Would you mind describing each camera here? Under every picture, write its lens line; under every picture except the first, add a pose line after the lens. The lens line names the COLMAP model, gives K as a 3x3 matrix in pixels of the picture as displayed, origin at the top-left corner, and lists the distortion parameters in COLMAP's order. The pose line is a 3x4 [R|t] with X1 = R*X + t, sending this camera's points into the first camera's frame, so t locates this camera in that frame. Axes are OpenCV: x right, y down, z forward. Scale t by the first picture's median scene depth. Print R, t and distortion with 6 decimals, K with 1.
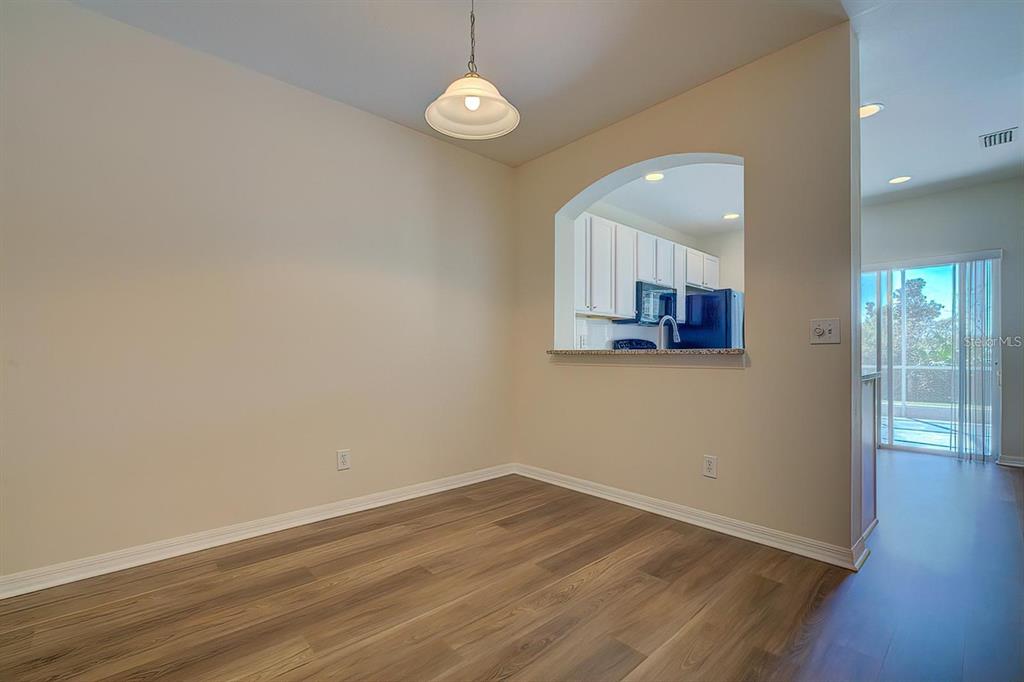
lens RADIAL K [[450.1, 0, 500.4], [0, 450.1, 357.4], [0, 0, 1]] dist [-0.016556, 0.000144]
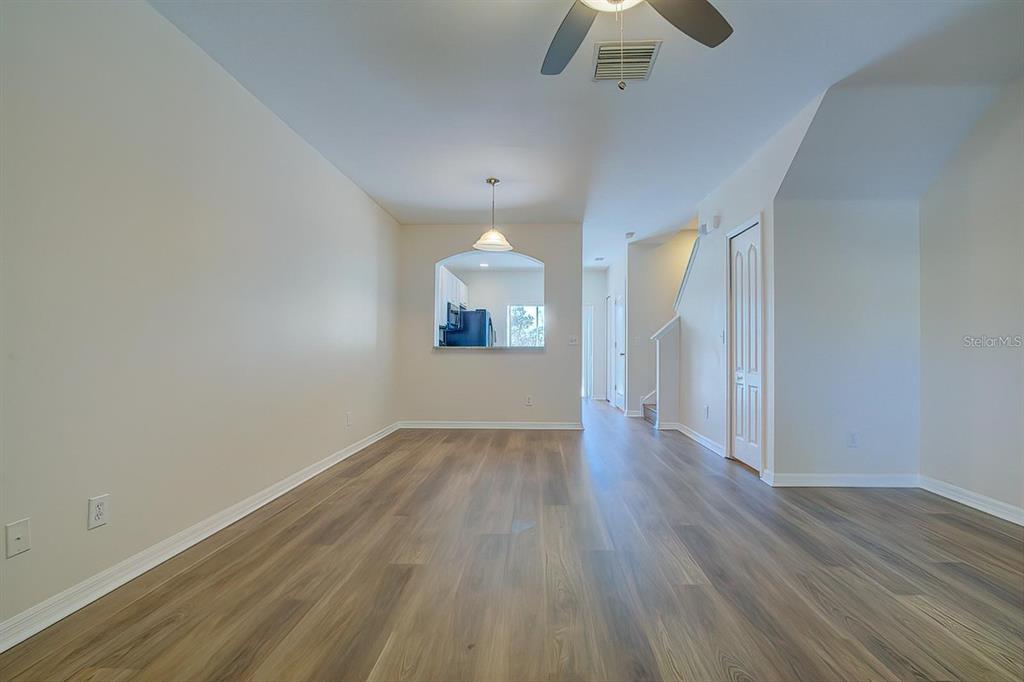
lens RADIAL K [[443.0, 0, 532.0], [0, 443.0, 342.5], [0, 0, 1]] dist [-0.017093, -0.000072]
pose [[0.690524, 0.013706, 0.723180, -0.629117], [0.003086, 0.999756, -0.021894, 0.005086], [-0.723303, 0.017350, 0.690313, -0.289942]]
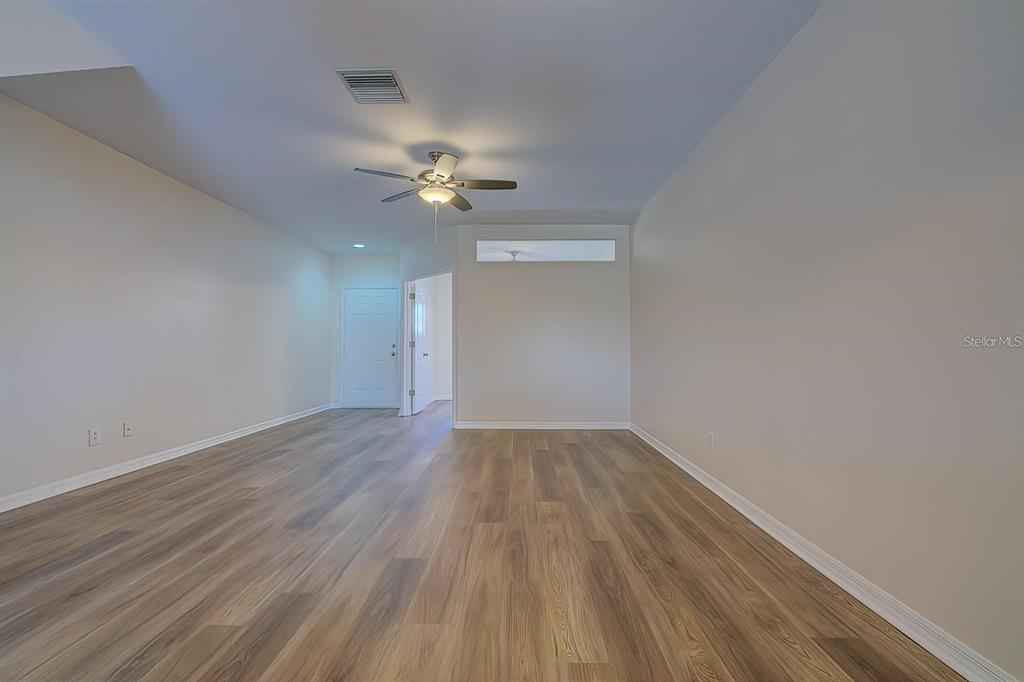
lens RADIAL K [[453.9, 0, 514.4], [0, 453.9, 339.3], [0, 0, 1]] dist [-0.014439, 0.000046]
pose [[-0.686620, -0.012410, -0.726911, 0.122930], [-0.004743, 0.999909, -0.012591, -0.003839], [0.727001, -0.005197, -0.686616, 0.526753]]
